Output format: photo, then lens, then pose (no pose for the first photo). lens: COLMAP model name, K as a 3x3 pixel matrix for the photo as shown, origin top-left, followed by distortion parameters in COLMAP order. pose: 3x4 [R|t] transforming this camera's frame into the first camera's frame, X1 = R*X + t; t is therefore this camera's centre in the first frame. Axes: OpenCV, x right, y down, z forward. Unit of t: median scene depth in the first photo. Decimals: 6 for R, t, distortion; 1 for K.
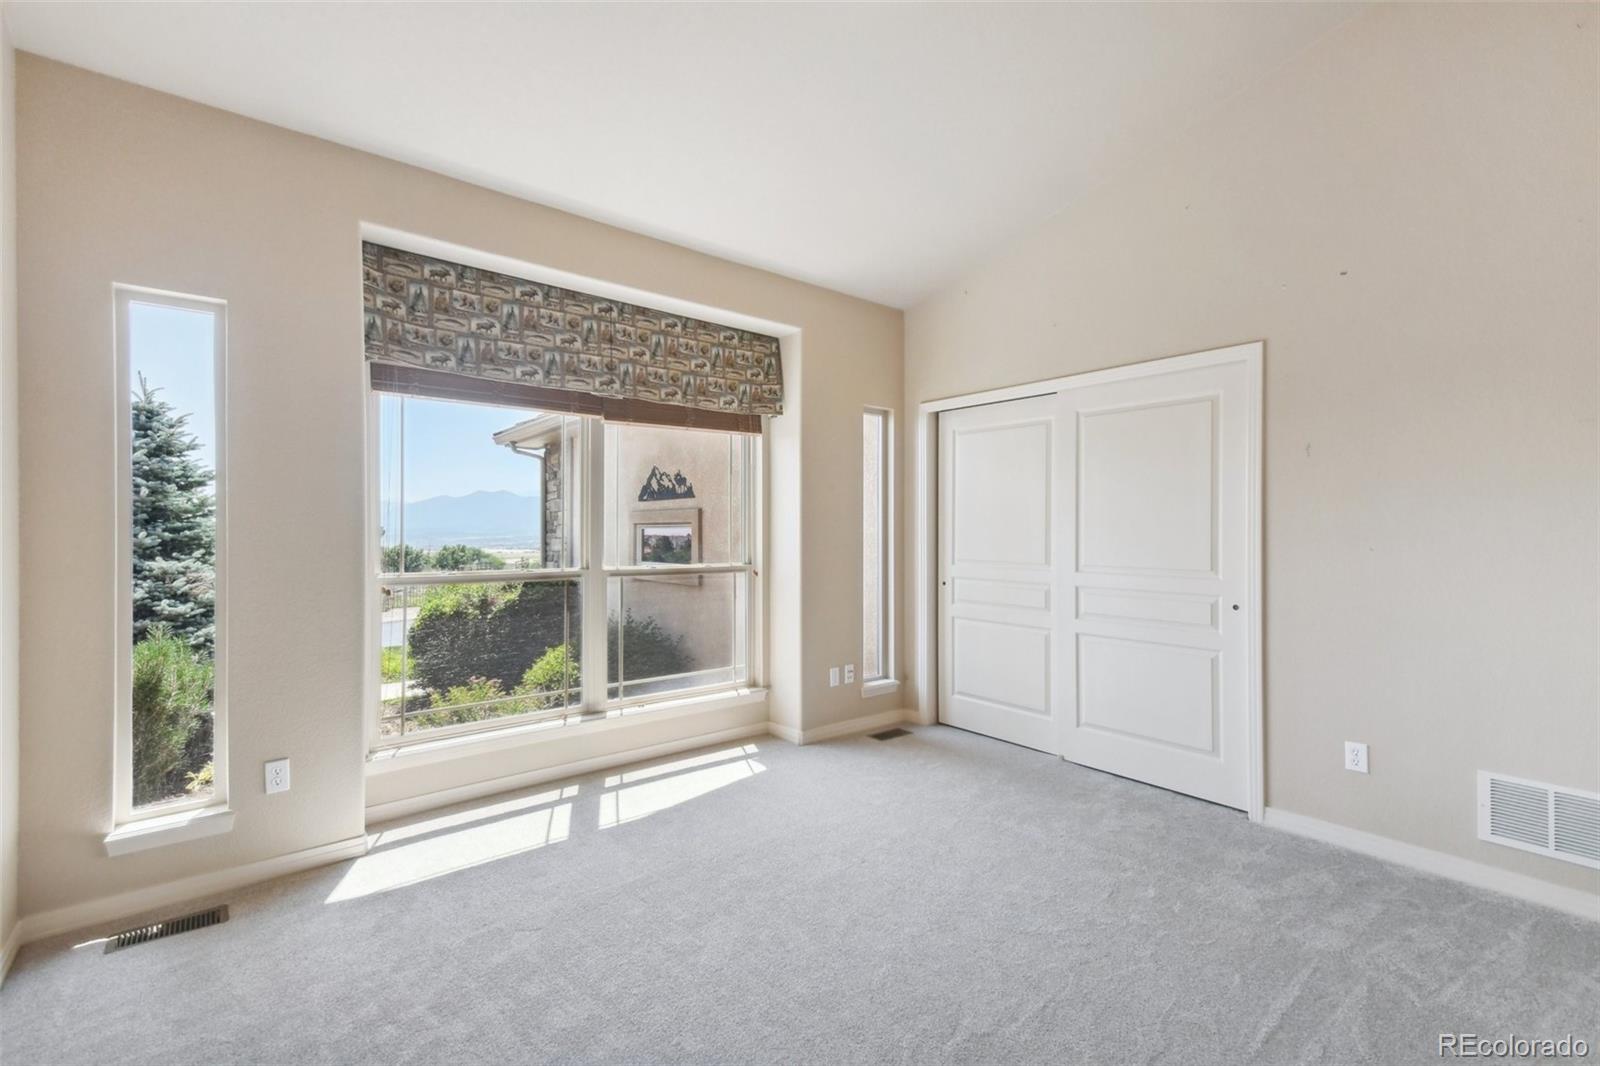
lens RADIAL K [[727.0, 0, 790.2], [0, 727.0, 534.0], [0, 0, 1]] dist [0.005250, -0.000417]
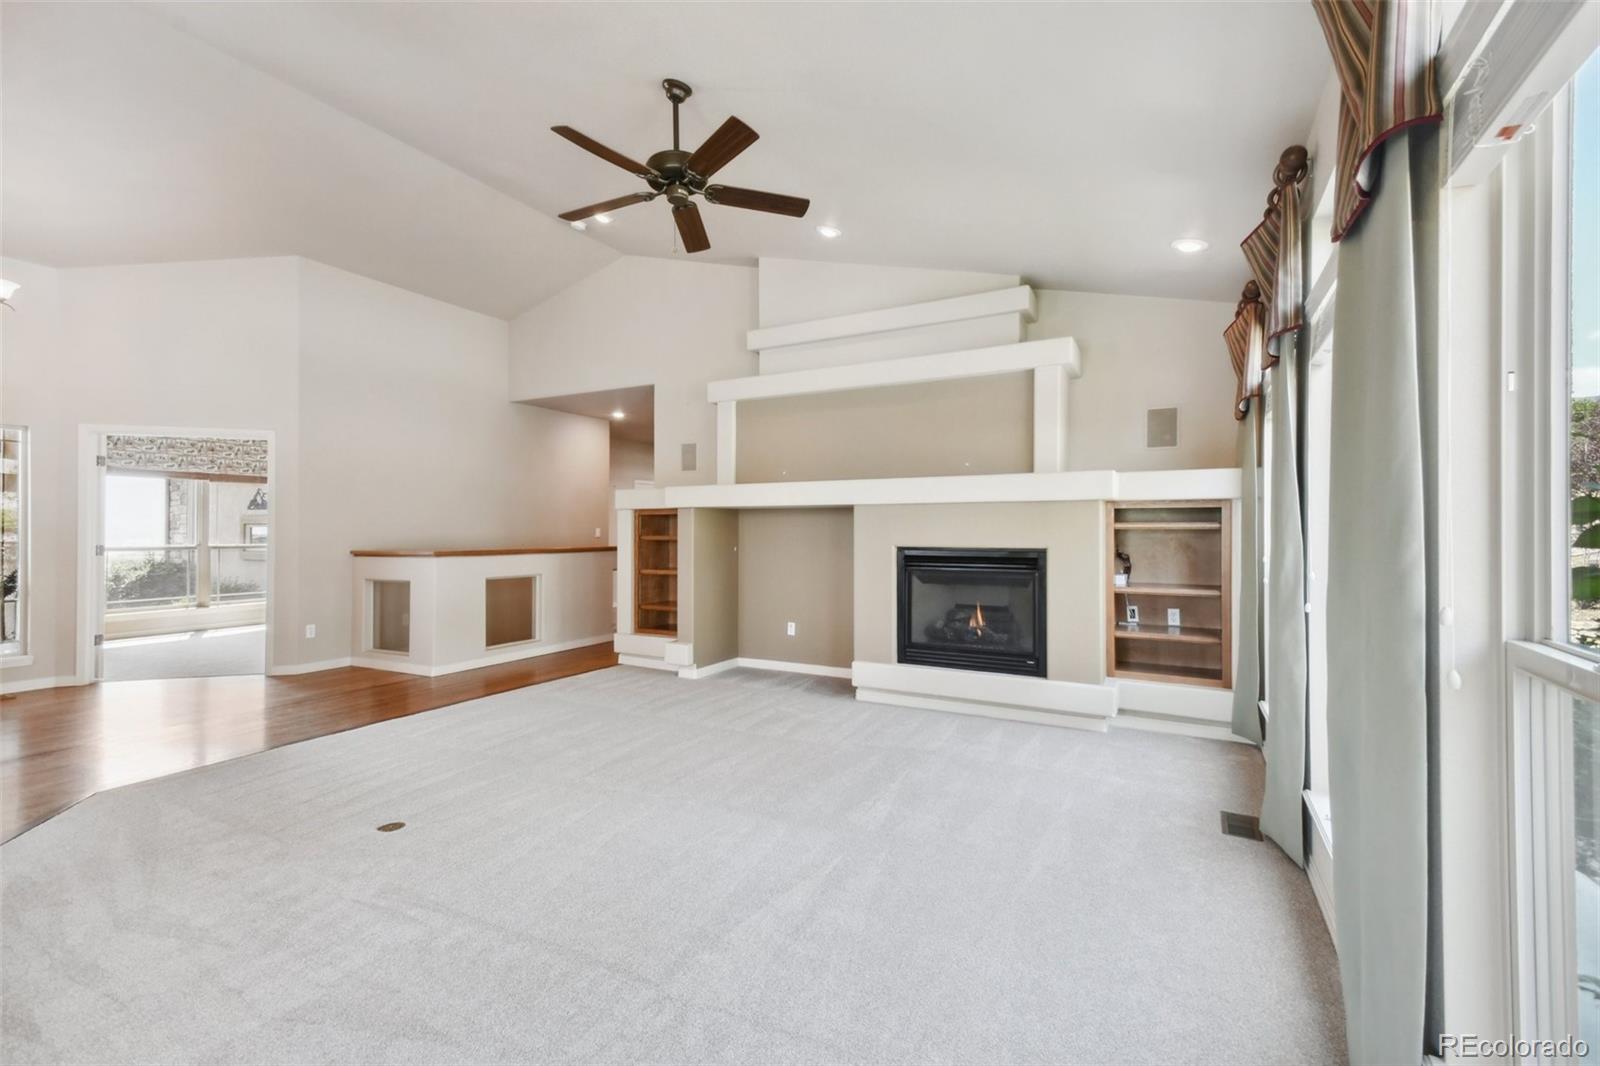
lens RADIAL K [[727.0, 0, 806.7], [0, 727.0, 526.0], [0, 0, 1]] dist [0.005250, -0.000417]
pose [[0.918855, 0.004087, 0.394574, 0.281834], [-0.000818, 0.999964, -0.008453, 0.001906], [-0.394595, 0.007444, 0.918825, -0.922801]]
